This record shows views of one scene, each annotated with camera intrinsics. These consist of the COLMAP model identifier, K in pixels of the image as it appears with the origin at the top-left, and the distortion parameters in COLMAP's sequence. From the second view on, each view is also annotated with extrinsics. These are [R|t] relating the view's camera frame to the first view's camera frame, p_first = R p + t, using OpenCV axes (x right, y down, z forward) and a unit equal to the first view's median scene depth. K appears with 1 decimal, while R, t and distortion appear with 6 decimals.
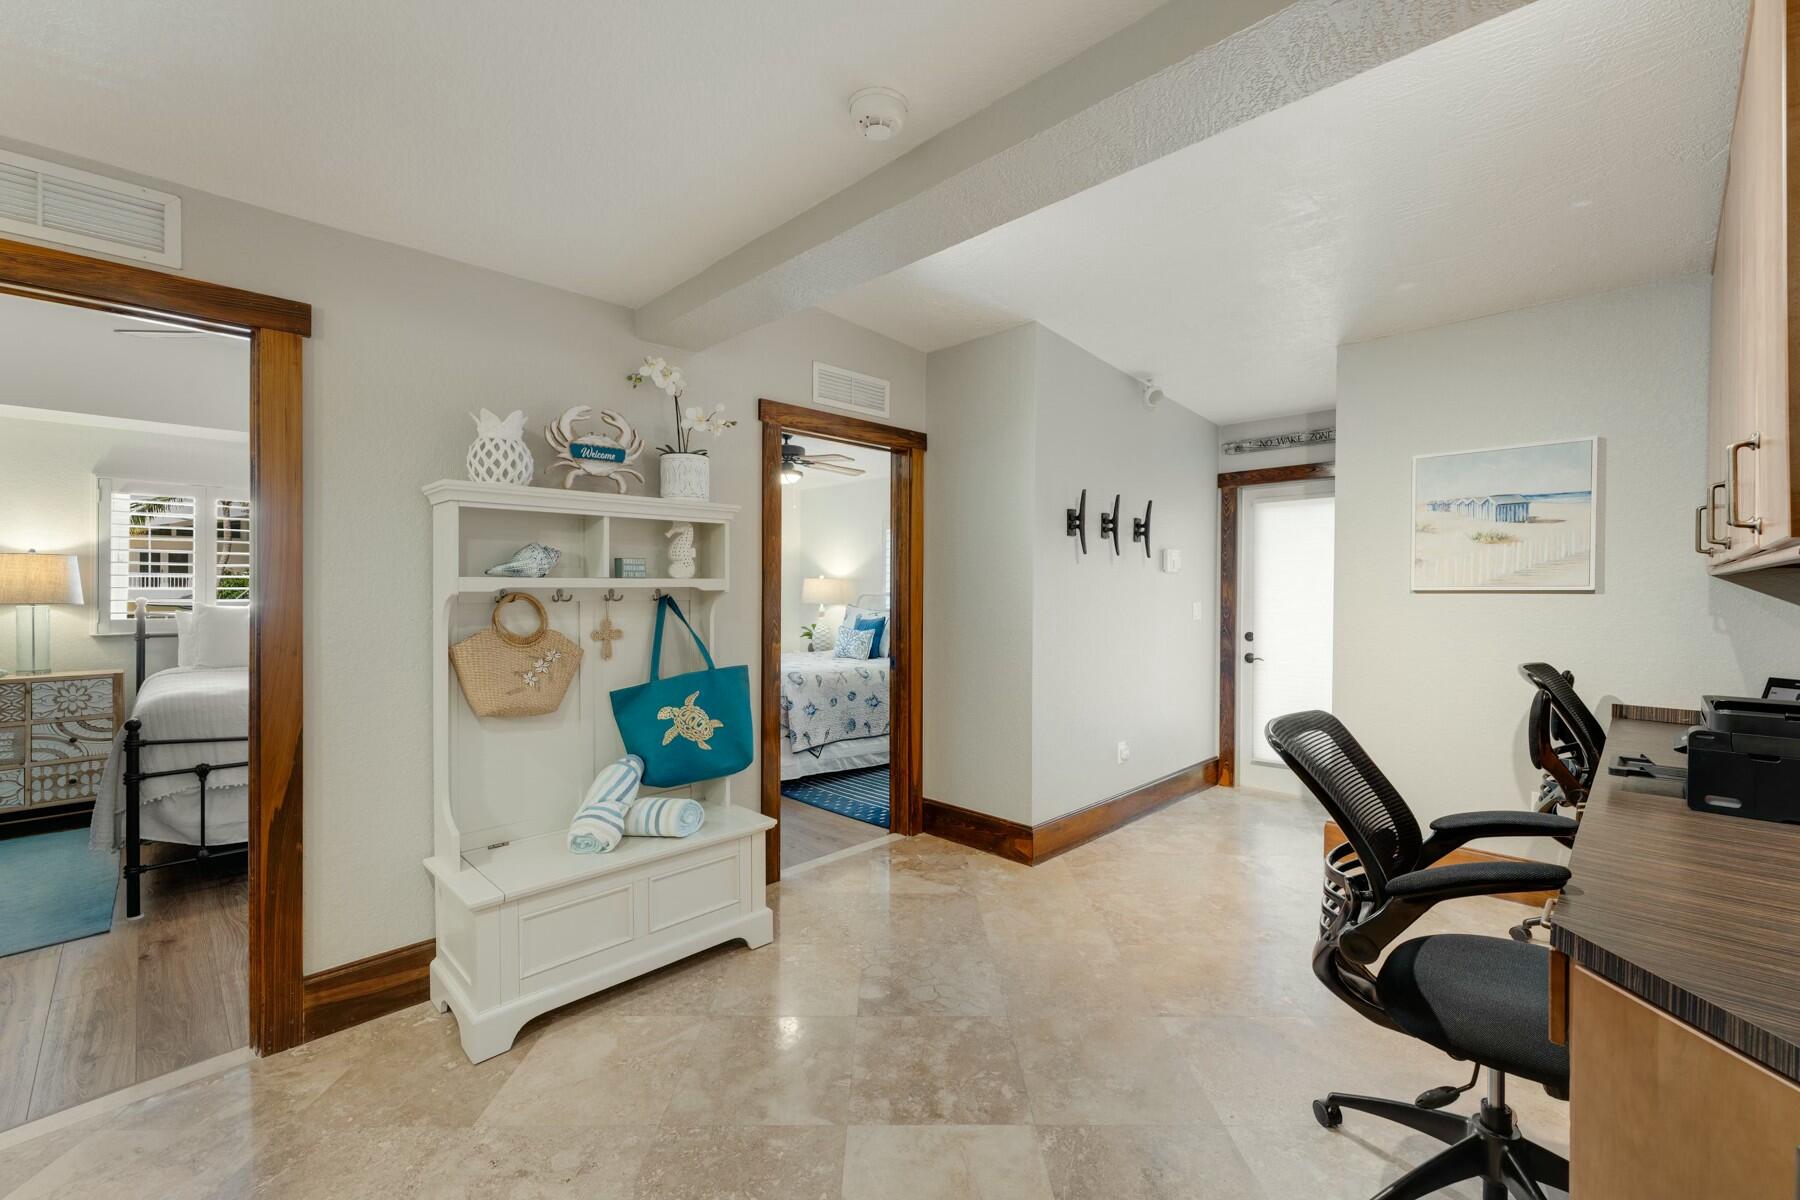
lens RADIAL K [[730.5, 0, 925.9], [0, 730.5, 590.4], [0, 0, 1]] dist [-0.001537, -0.000351]
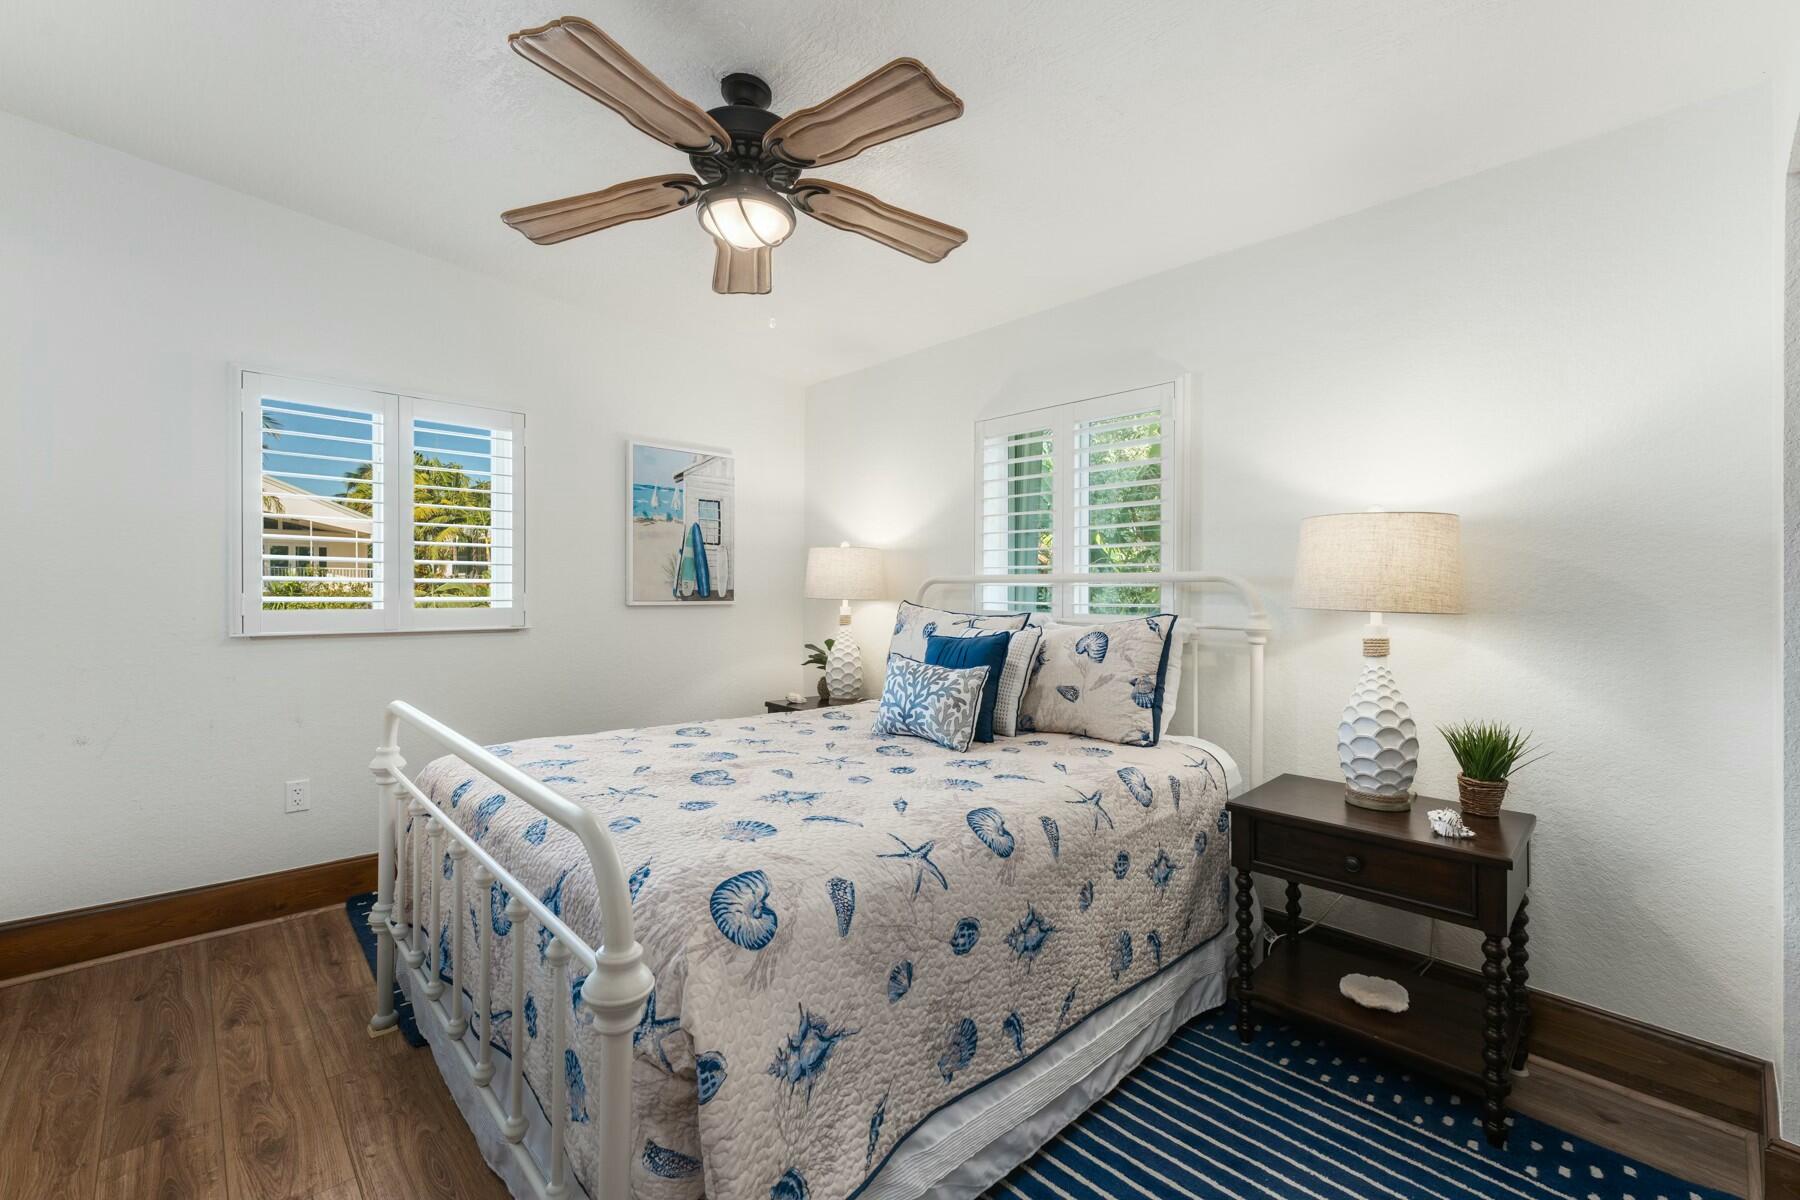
lens RADIAL K [[730.5, 0, 886.2], [0, 730.5, 597.6], [0, 0, 1]] dist [-0.001537, -0.000351]
pose [[0.996880, 0.001286, -0.078918, -0.162471], [-0.000865, 0.999985, 0.005377, 0.029149], [0.078923, -0.005292, 0.996867, 1.091104]]
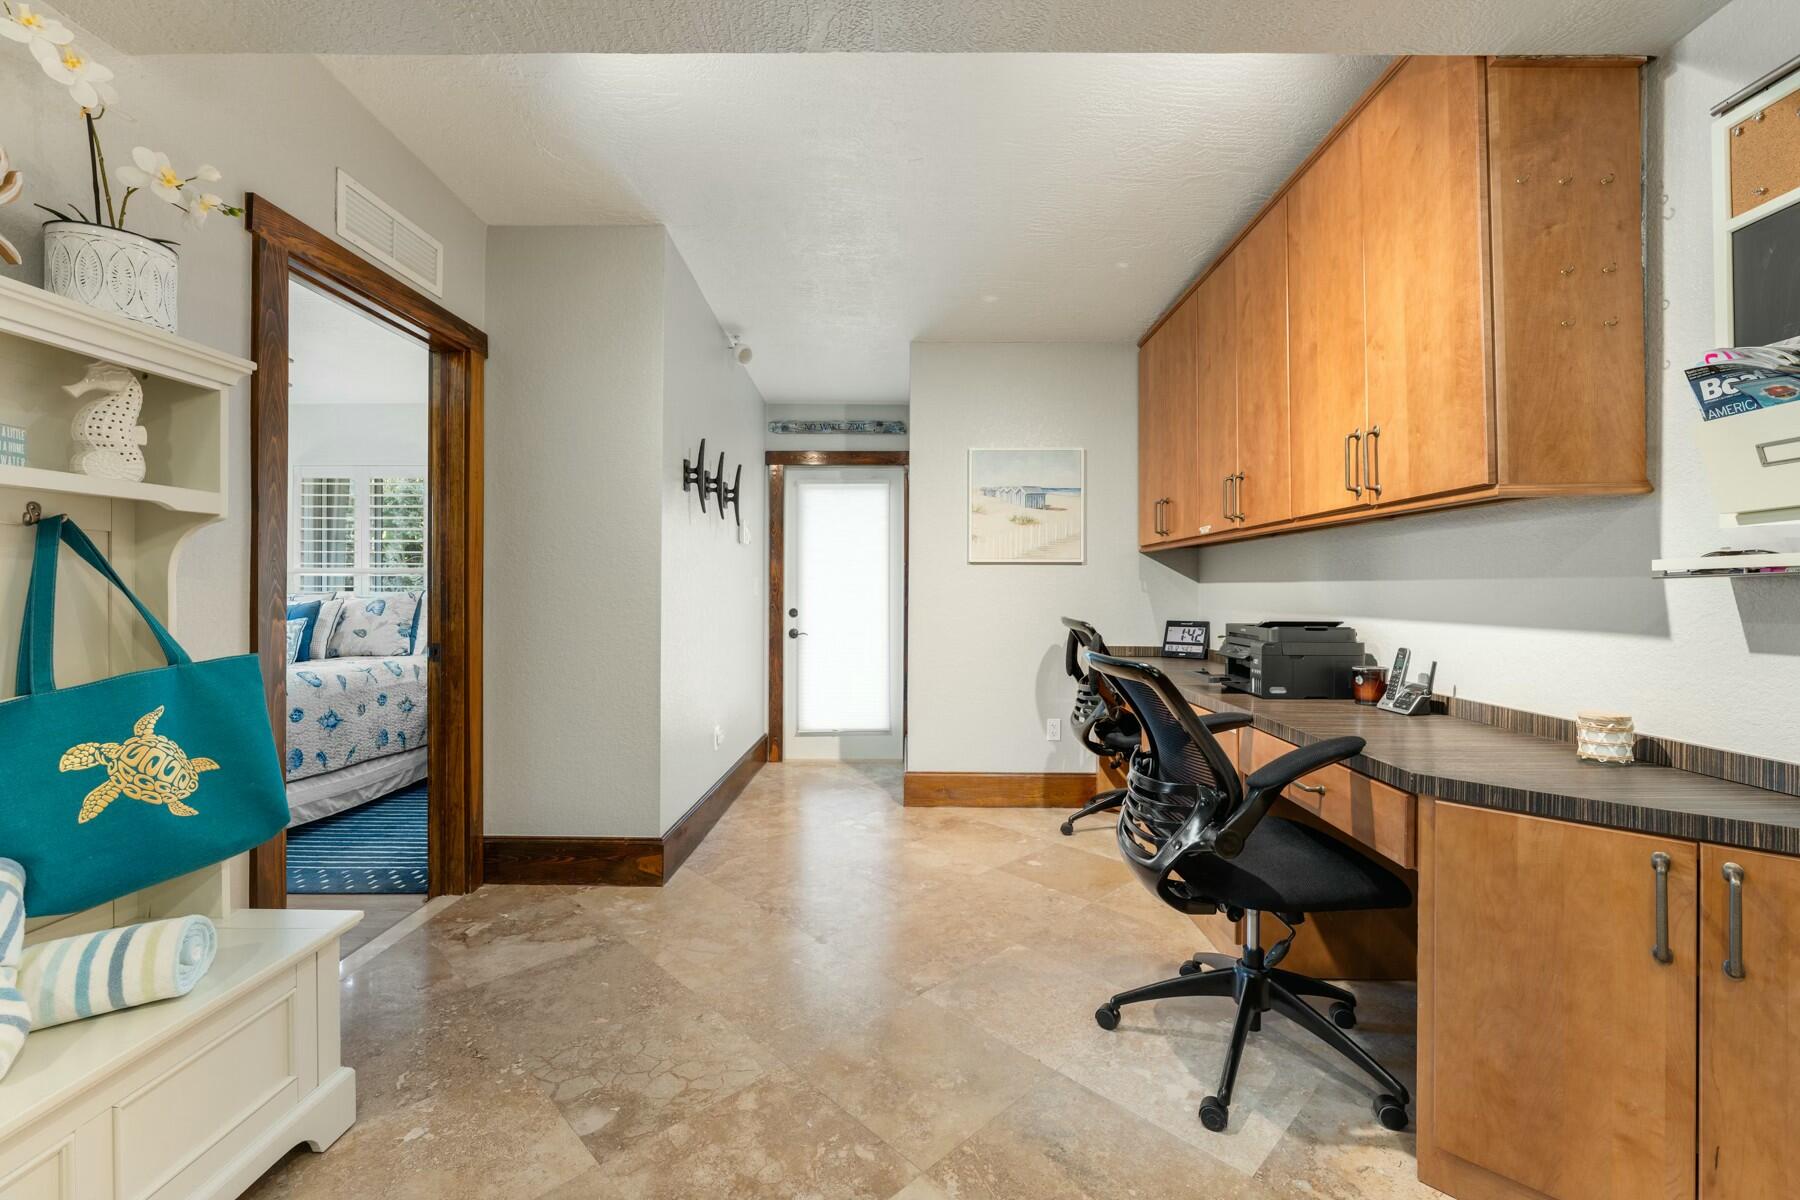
lens RADIAL K [[730.5, 0, 886.0], [0, 730.5, 586.1], [0, 0, 1]] dist [-0.001537, -0.000351]
pose [[0.737172, 0.004758, 0.675688, -0.230631], [-0.001745, 0.999985, -0.005138, 0.045612], [-0.675703, 0.002608, 0.737169, 0.229059]]
